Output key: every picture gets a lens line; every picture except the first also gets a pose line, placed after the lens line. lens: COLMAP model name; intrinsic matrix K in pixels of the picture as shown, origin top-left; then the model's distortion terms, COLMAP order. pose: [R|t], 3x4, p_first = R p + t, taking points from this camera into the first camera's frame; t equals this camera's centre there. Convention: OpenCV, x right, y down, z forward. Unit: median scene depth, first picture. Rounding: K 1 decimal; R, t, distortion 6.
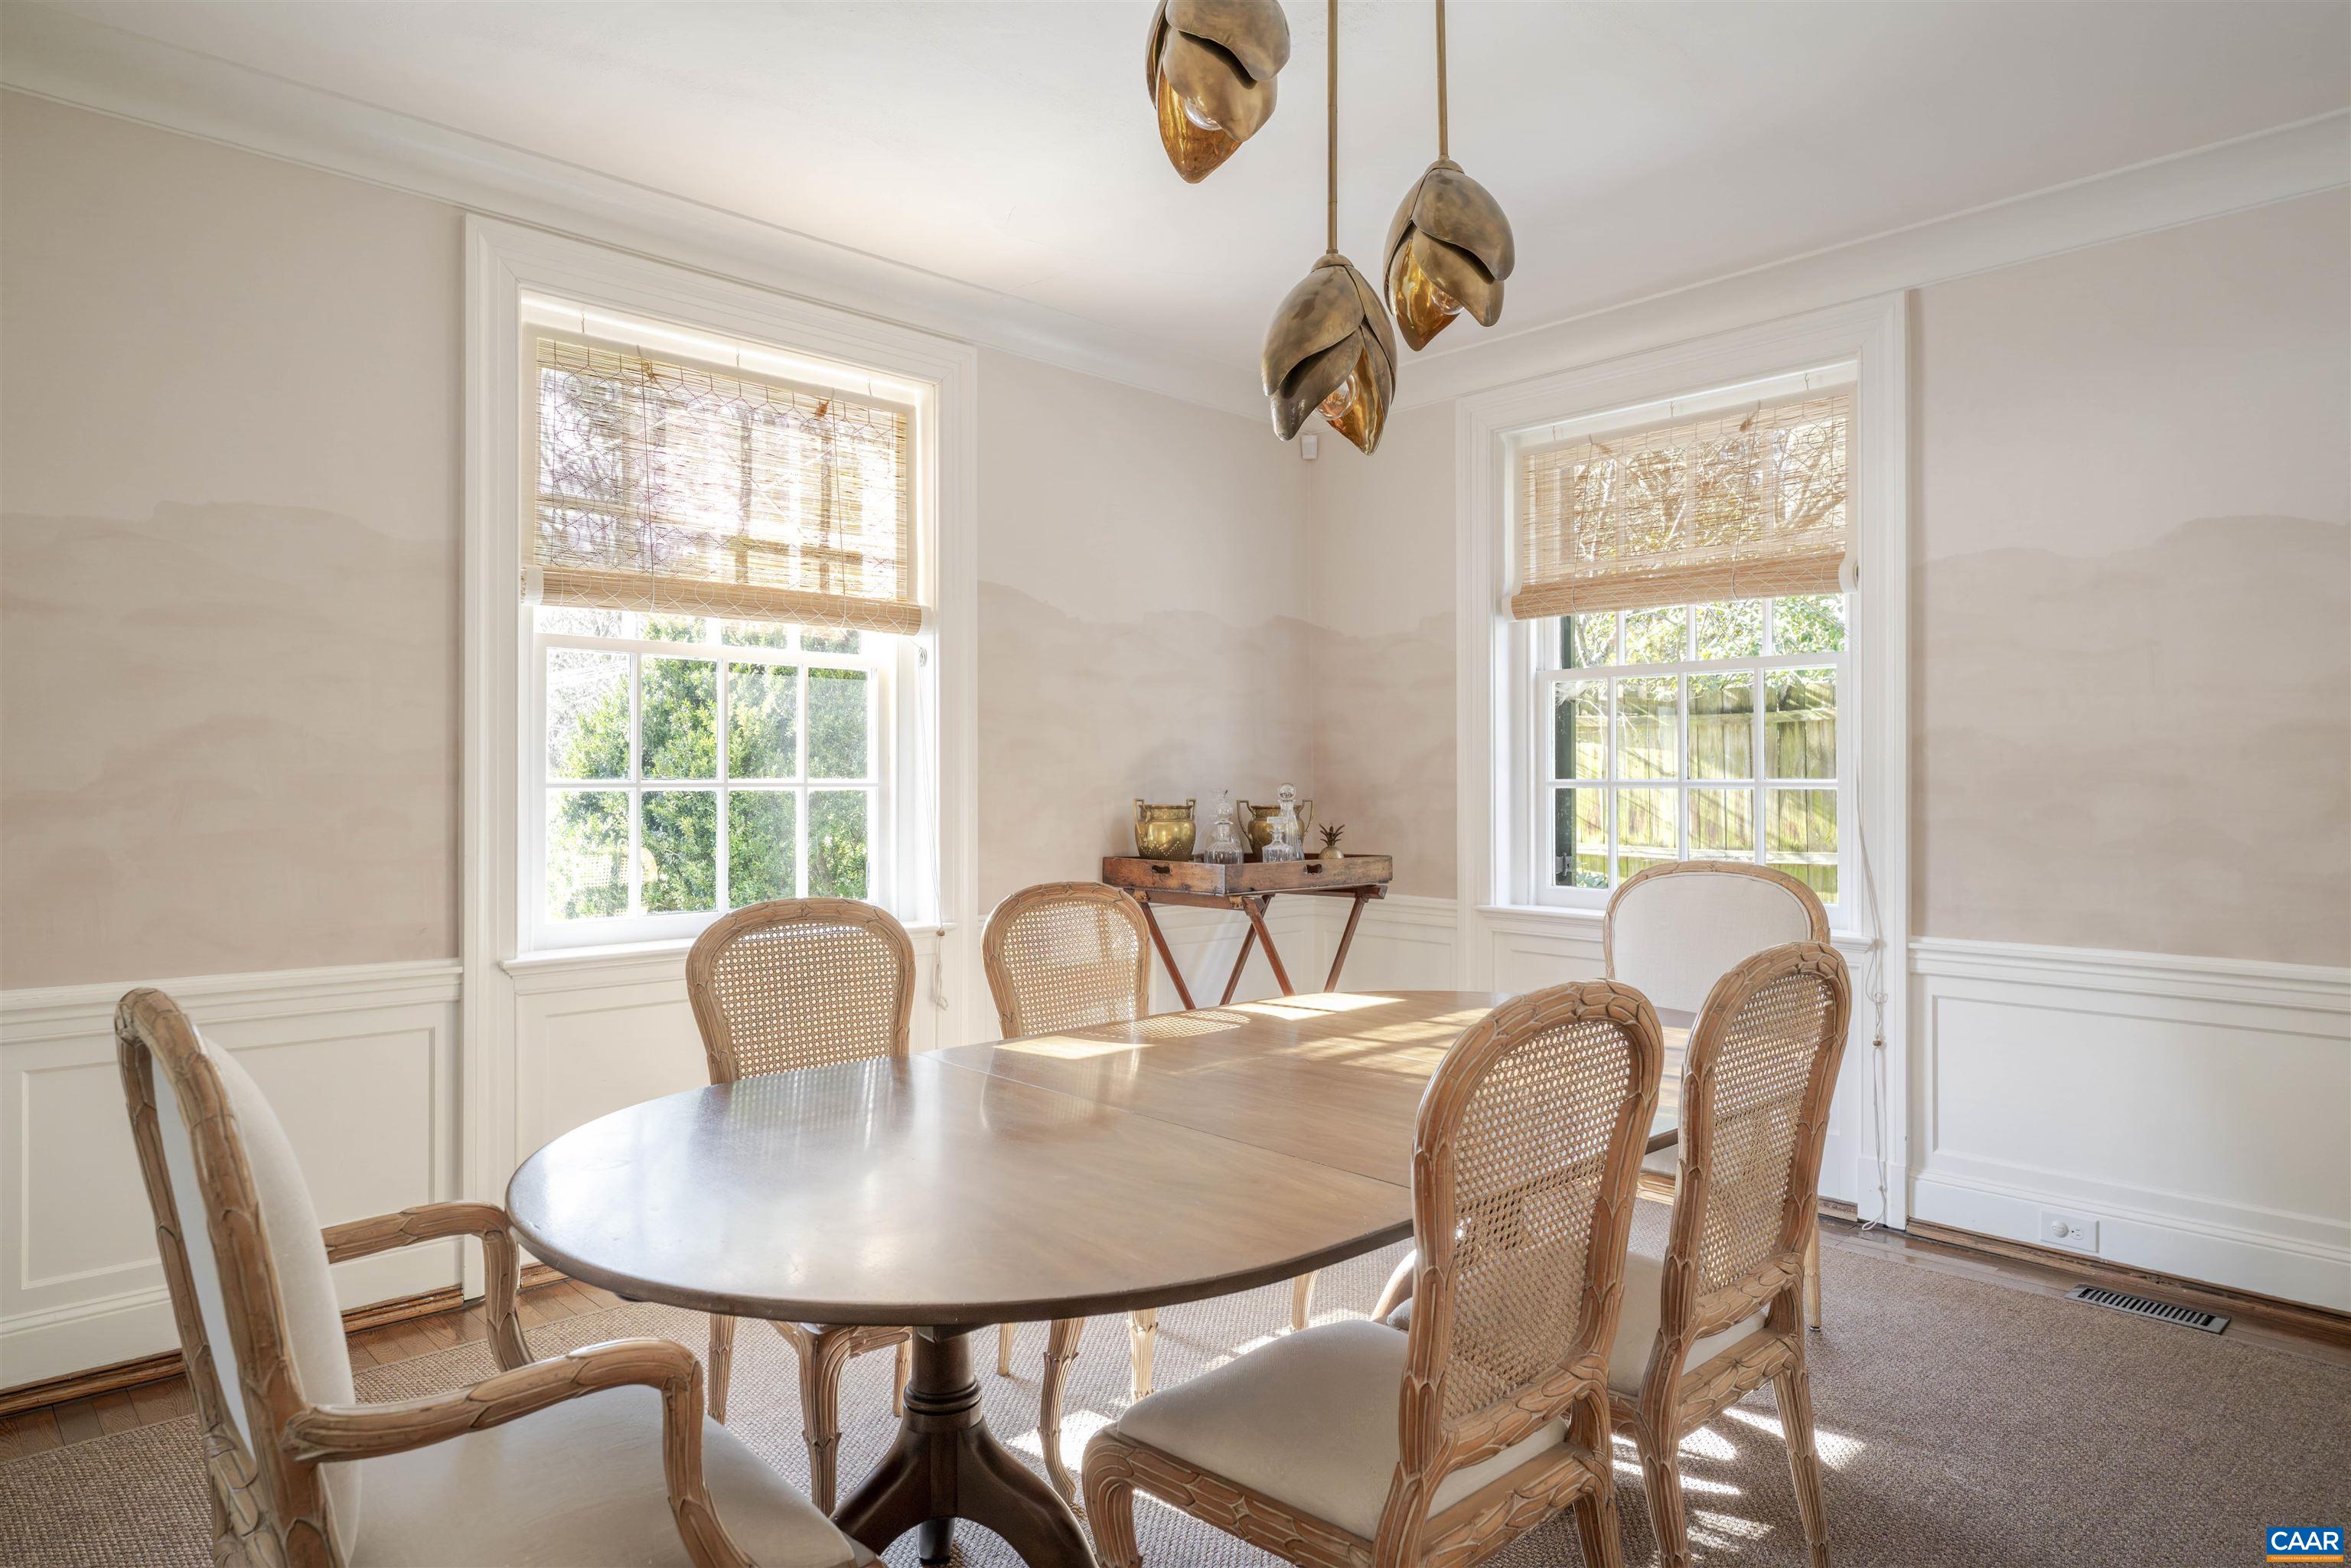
lens RADIAL K [[1397.9, 0, 1174.1], [0, 1397.9, 783.1], [0, 0, 1]] dist [0.002269, -0.001410]
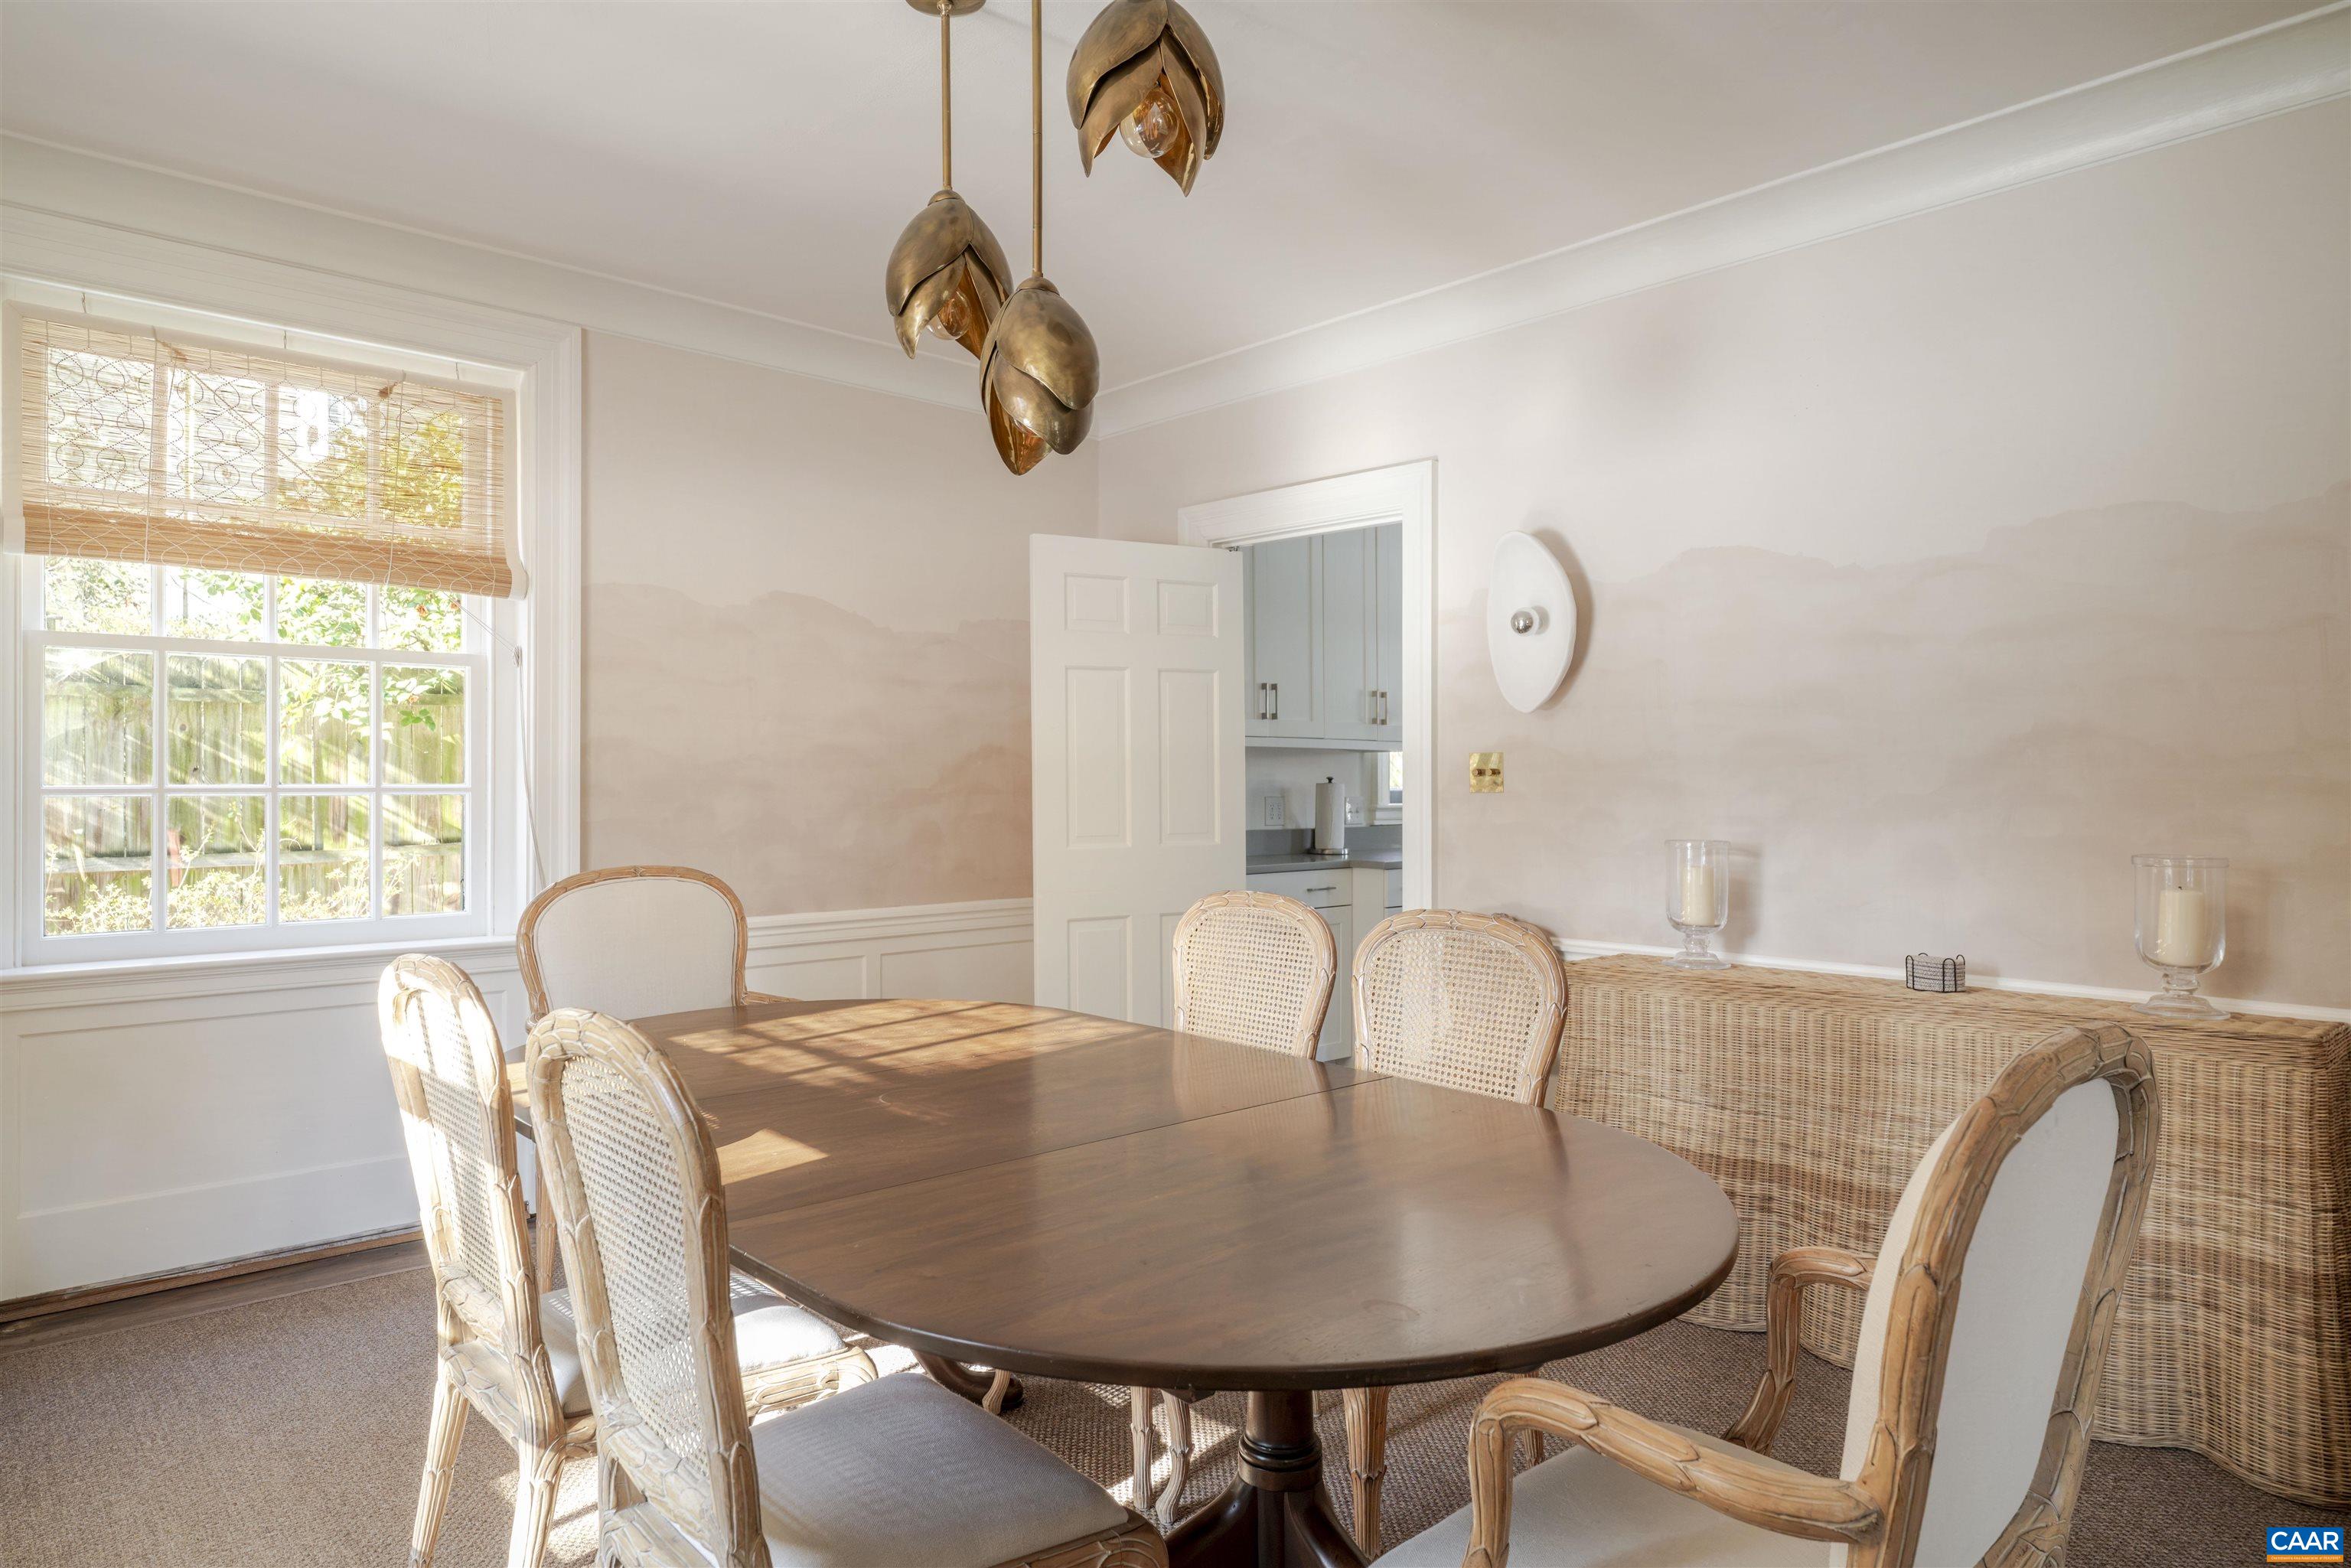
lens RADIAL K [[1426.4, 0, 1165.4], [0, 1426.4, 784.6], [0, 0, 1]] dist [0.000975, -0.001124]
pose [[0.002821, -0.004616, 0.999985, -0.469032], [0.004947, 0.999977, 0.004602, -0.004116], [-0.999984, 0.004934, 0.002844, 0.454452]]
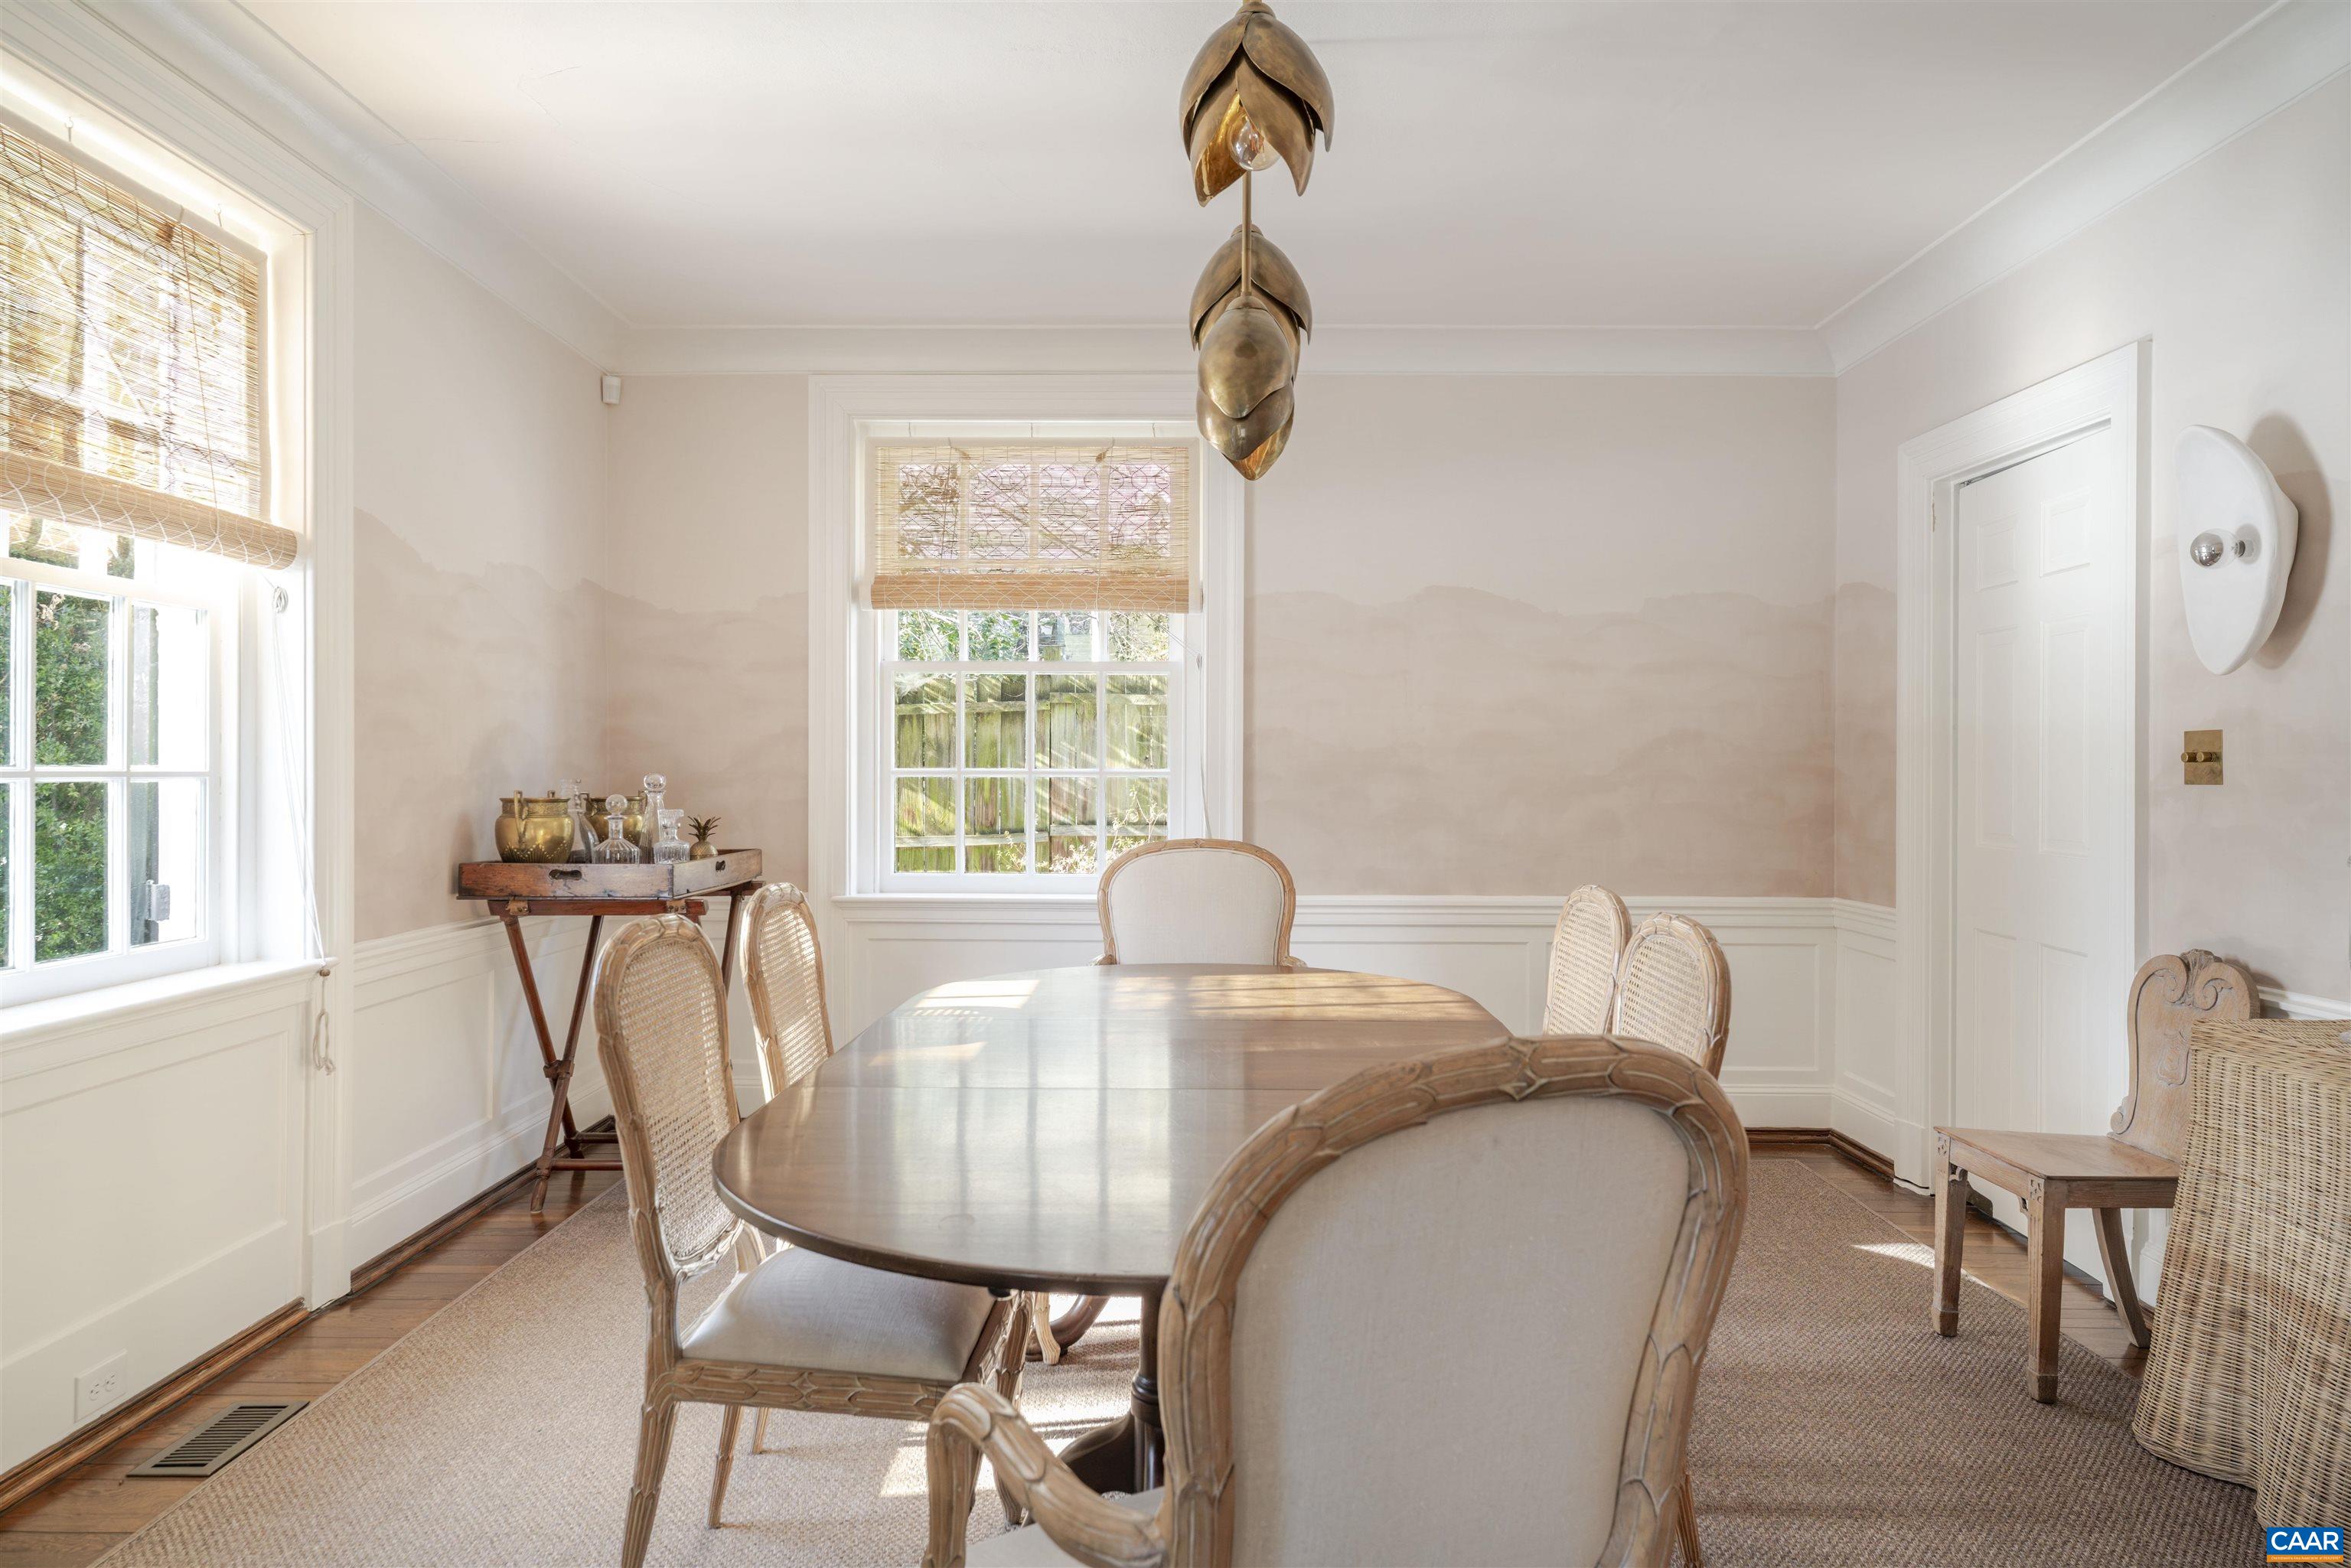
lens RADIAL K [[1473.2, 0, 1169.0], [0, 1473.2, 786.8], [0, 0, 1]] dist [-0.002526, -0.001260]
pose [[0.690721, -0.007435, 0.723083, -0.386654], [0.000160, 0.999949, 0.010128, 0.000091], [-0.723121, -0.006880, 0.690687, 0.119552]]
